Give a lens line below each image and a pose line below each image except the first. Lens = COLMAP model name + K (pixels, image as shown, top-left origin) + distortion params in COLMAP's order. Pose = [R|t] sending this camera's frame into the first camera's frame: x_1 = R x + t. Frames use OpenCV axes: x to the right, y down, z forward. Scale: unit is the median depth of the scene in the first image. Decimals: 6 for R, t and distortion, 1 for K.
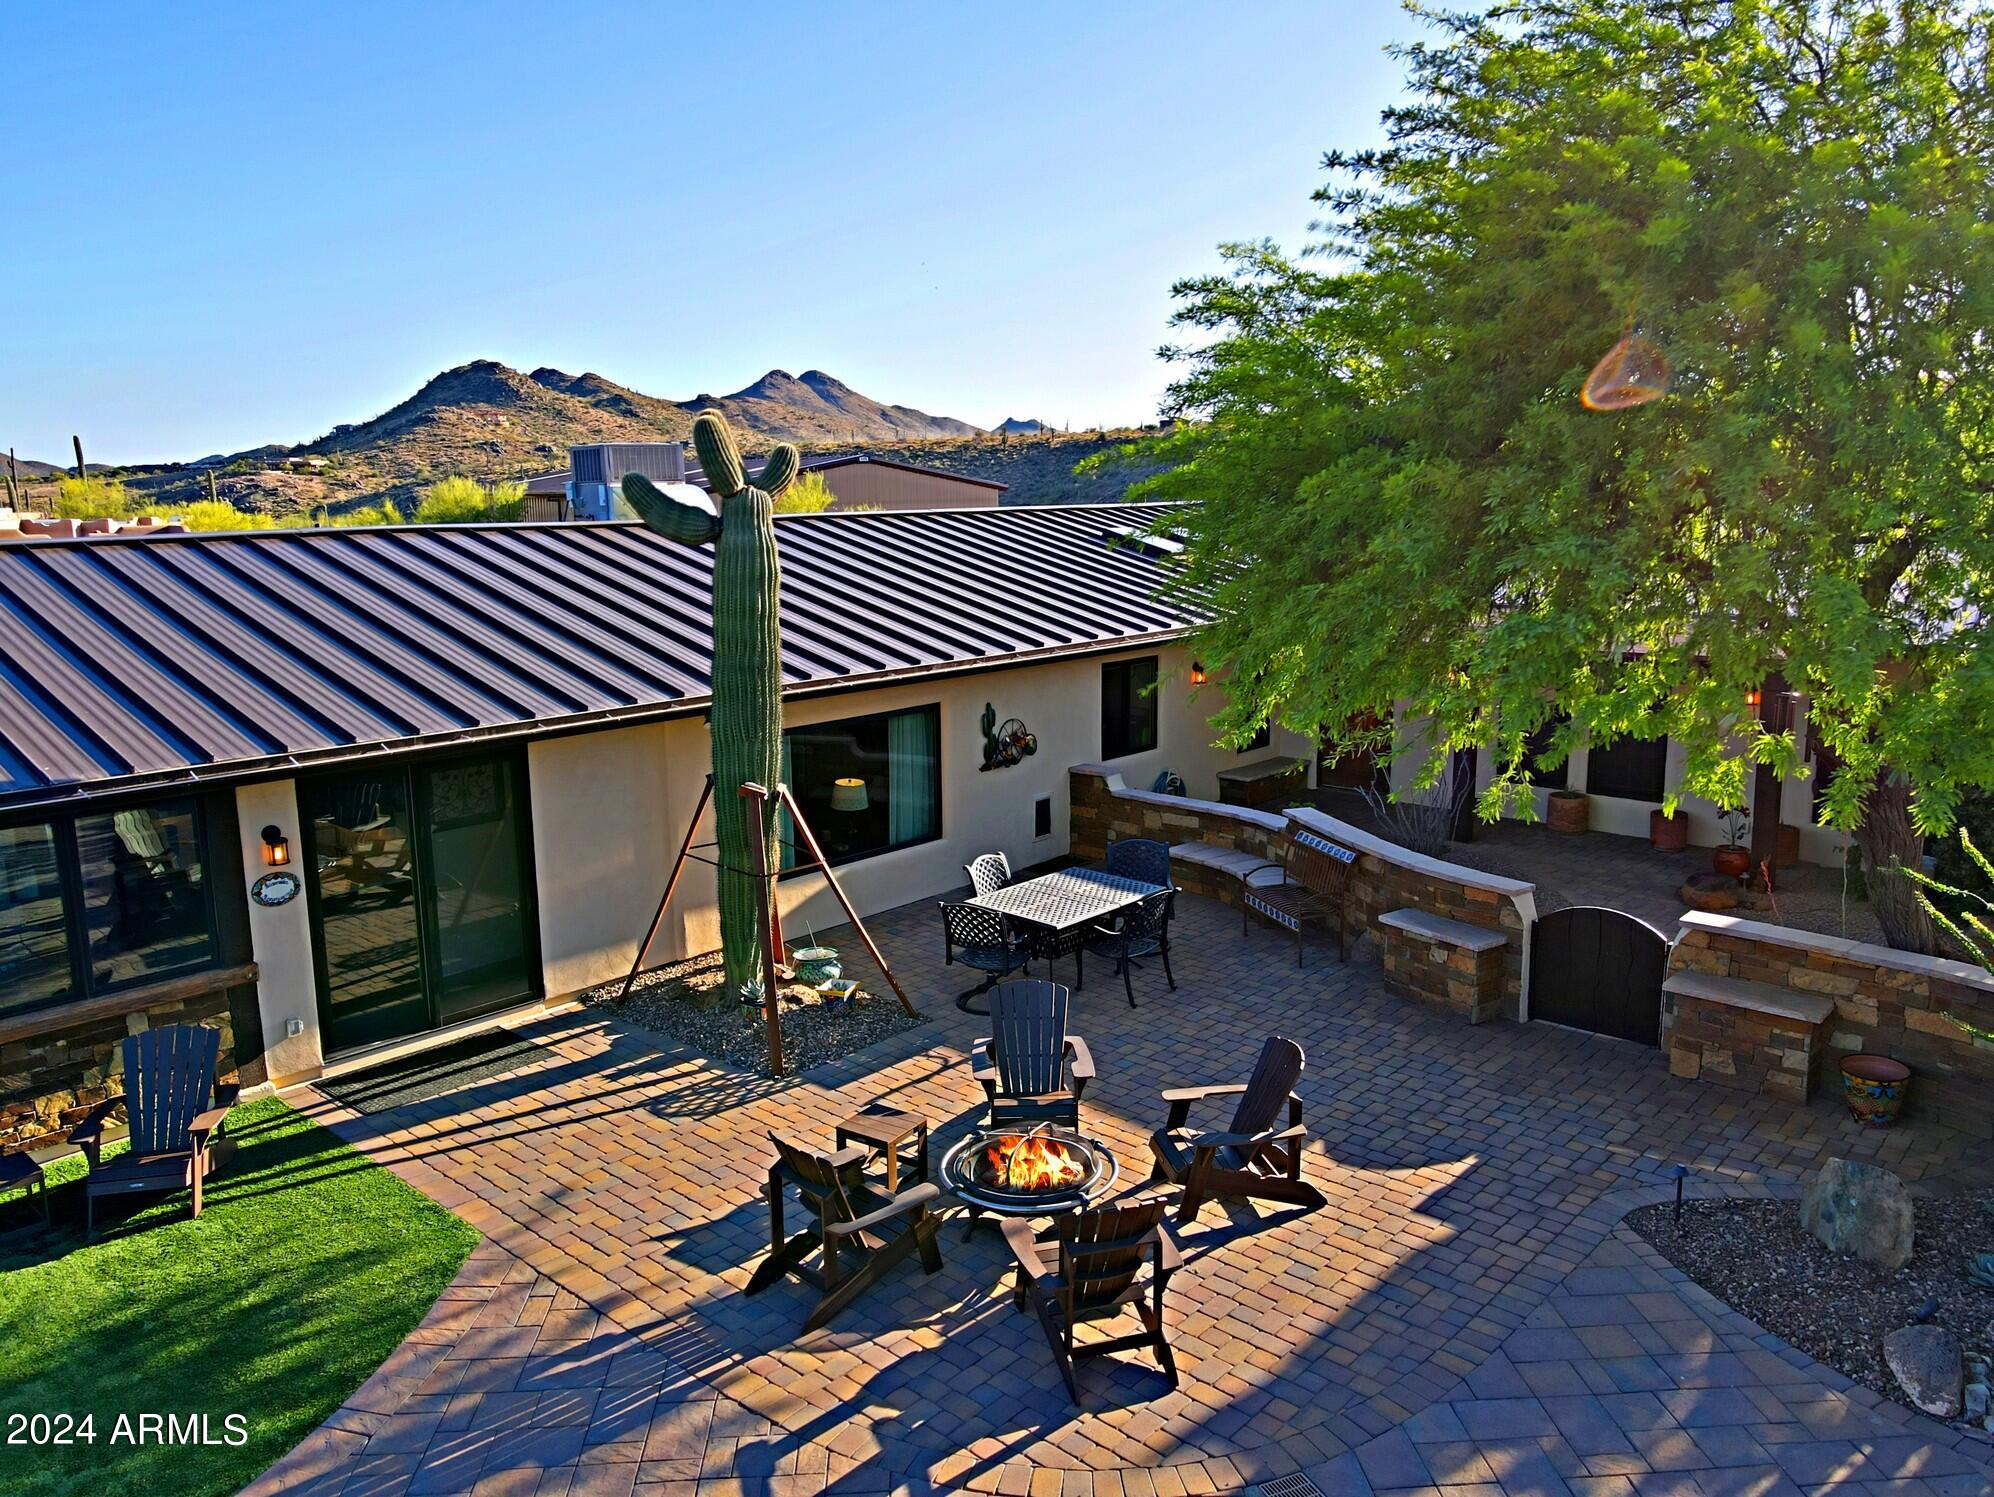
lens RADIAL K [[1464.3, 0, 1006.6], [0, 1464.3, 739.6], [0, 0, 1]] dist [-0.005067, 0.045324]
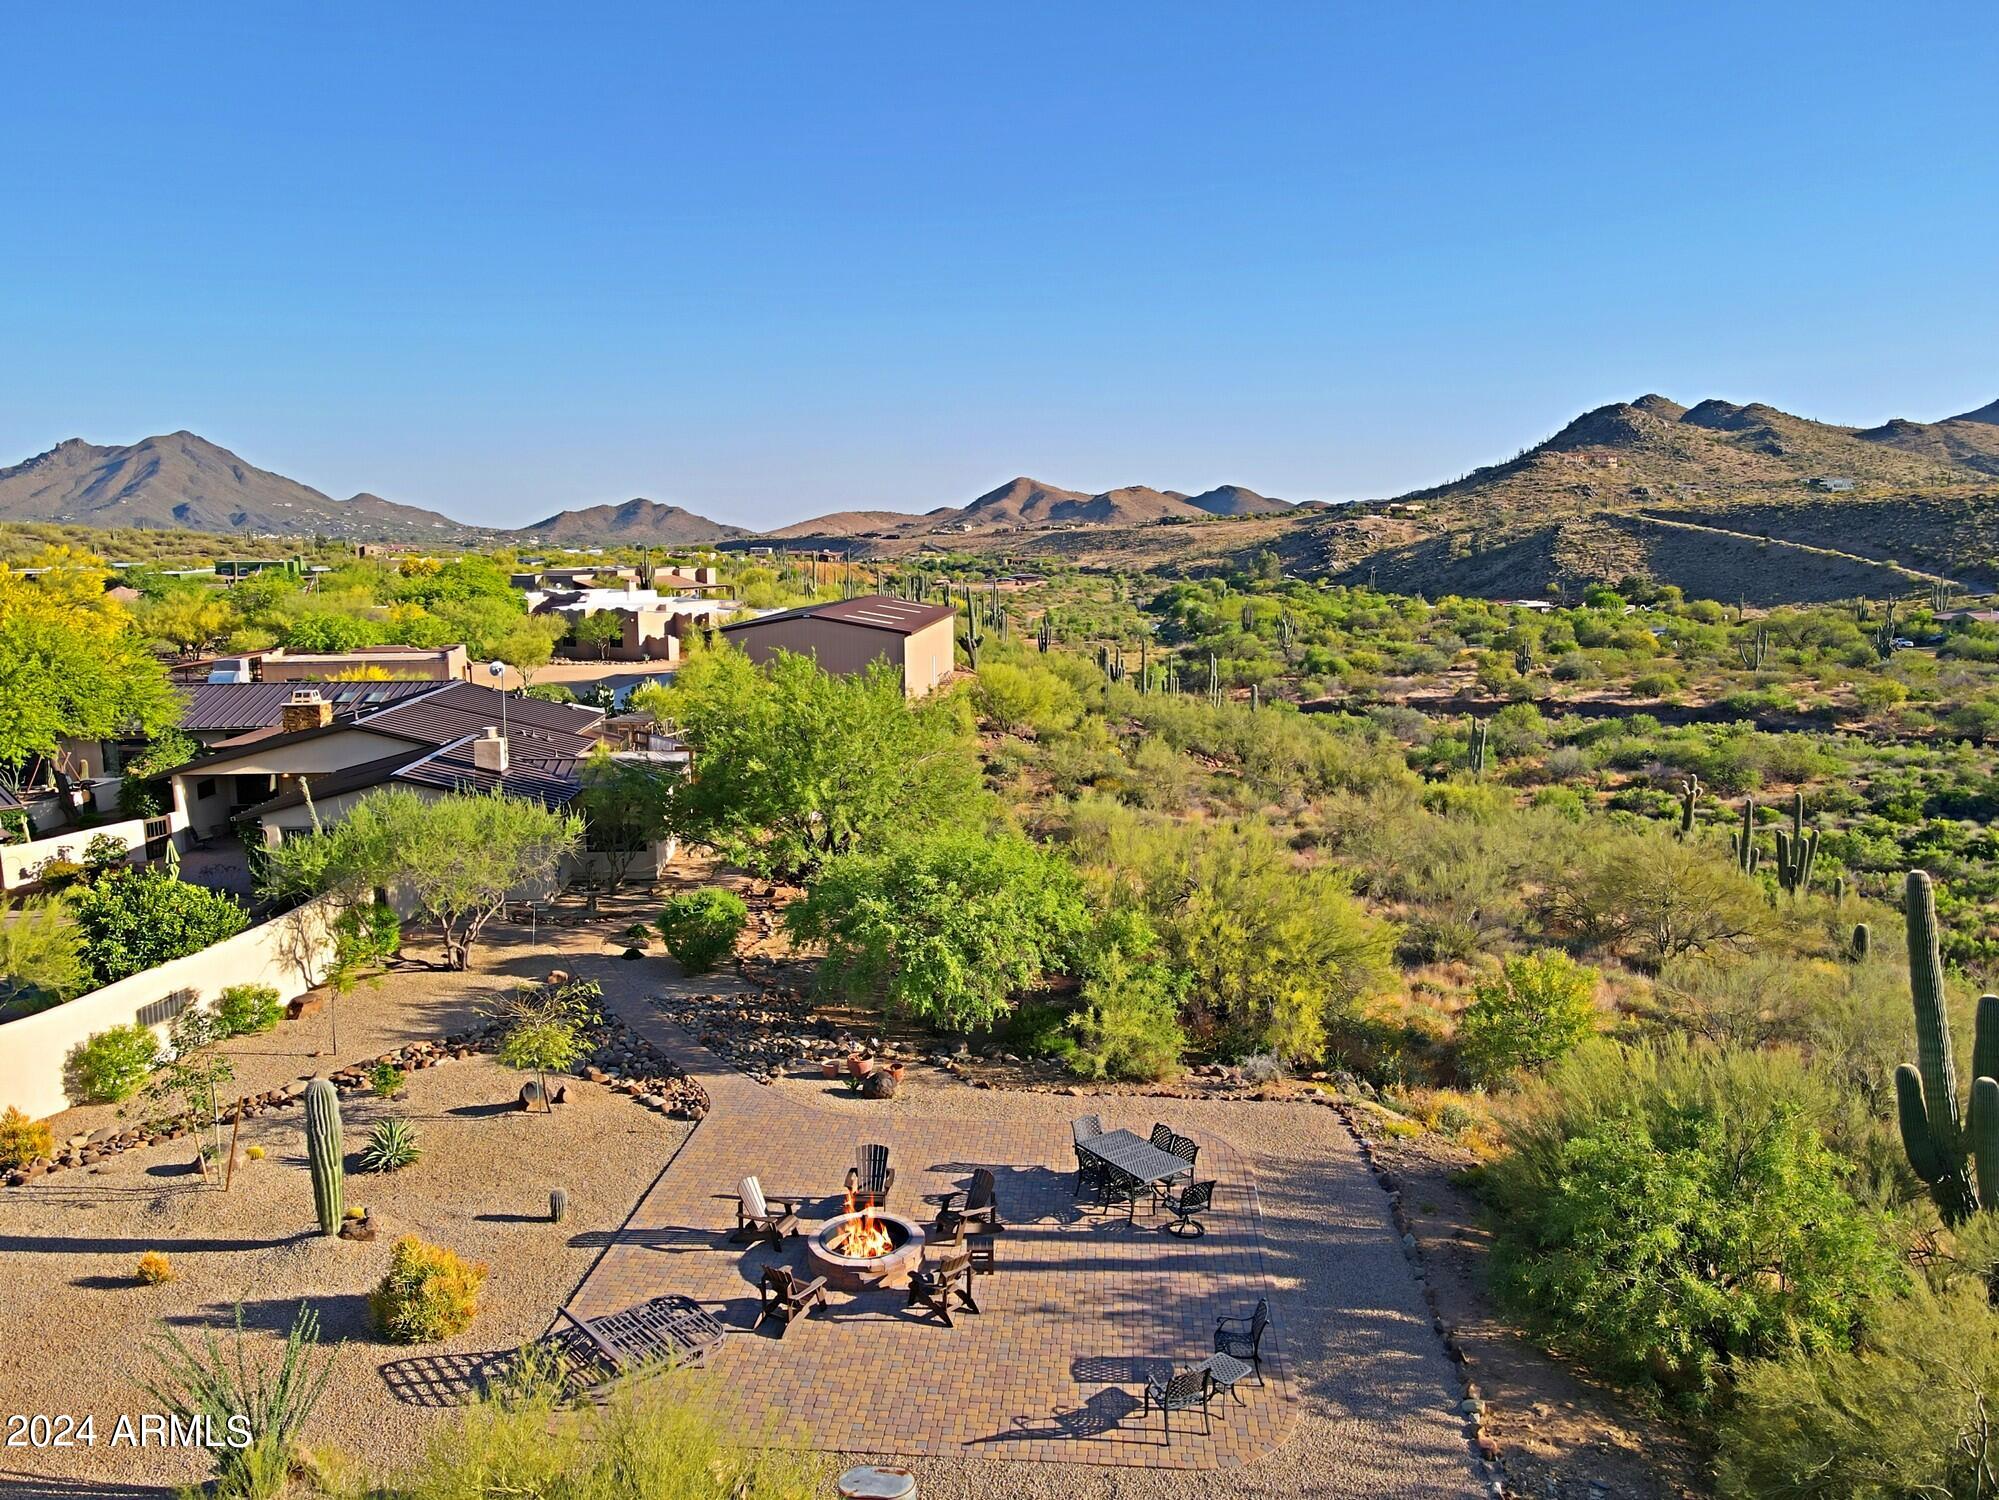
lens RADIAL K [[1459.4, 0, 1005.2], [0, 1459.4, 749.4], [0, 0, 1]] dist [0.002290, 0.030670]
pose [[0.719877, 0.113332, -0.684787, 4.971578], [-0.122534, 0.991835, 0.035335, -0.480034], [0.683200, 0.058473, 0.727886, -0.400131]]
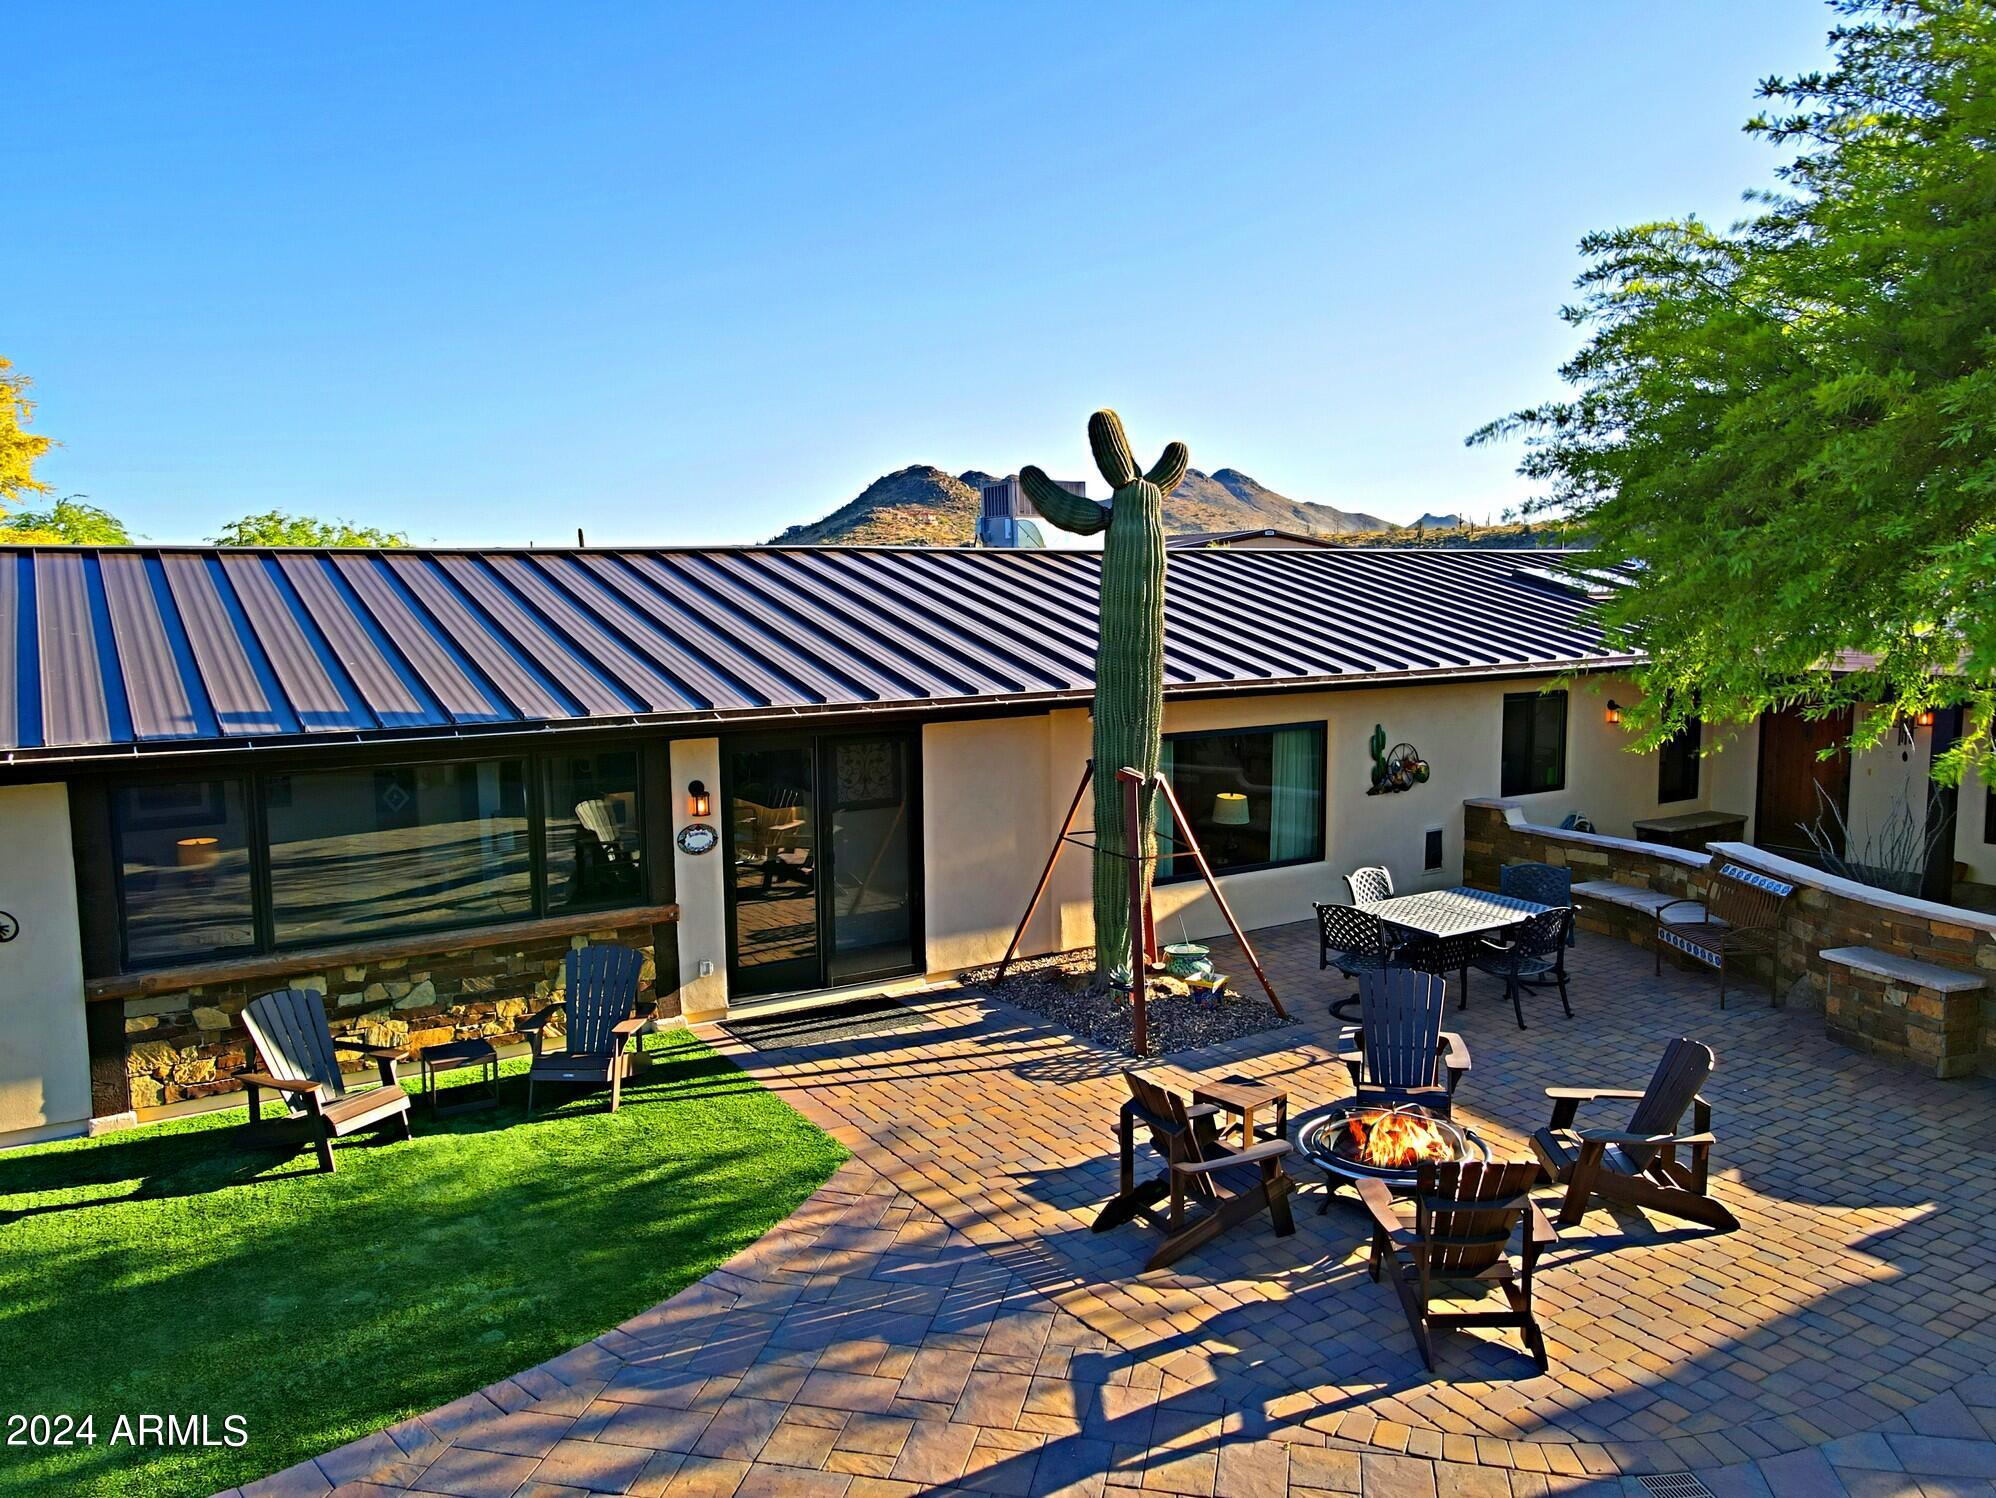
lens RADIAL K [[1465.7, 0, 1007.6], [0, 1465.7, 740.1], [0, 0, 1]] dist [-0.005067, 0.045324]
pose [[0.962733, 0.031077, -0.268664, 0.014135], [-0.048258, 0.997174, -0.057584, 0.061511], [0.266115, 0.068403, 0.961511, 0.000415]]
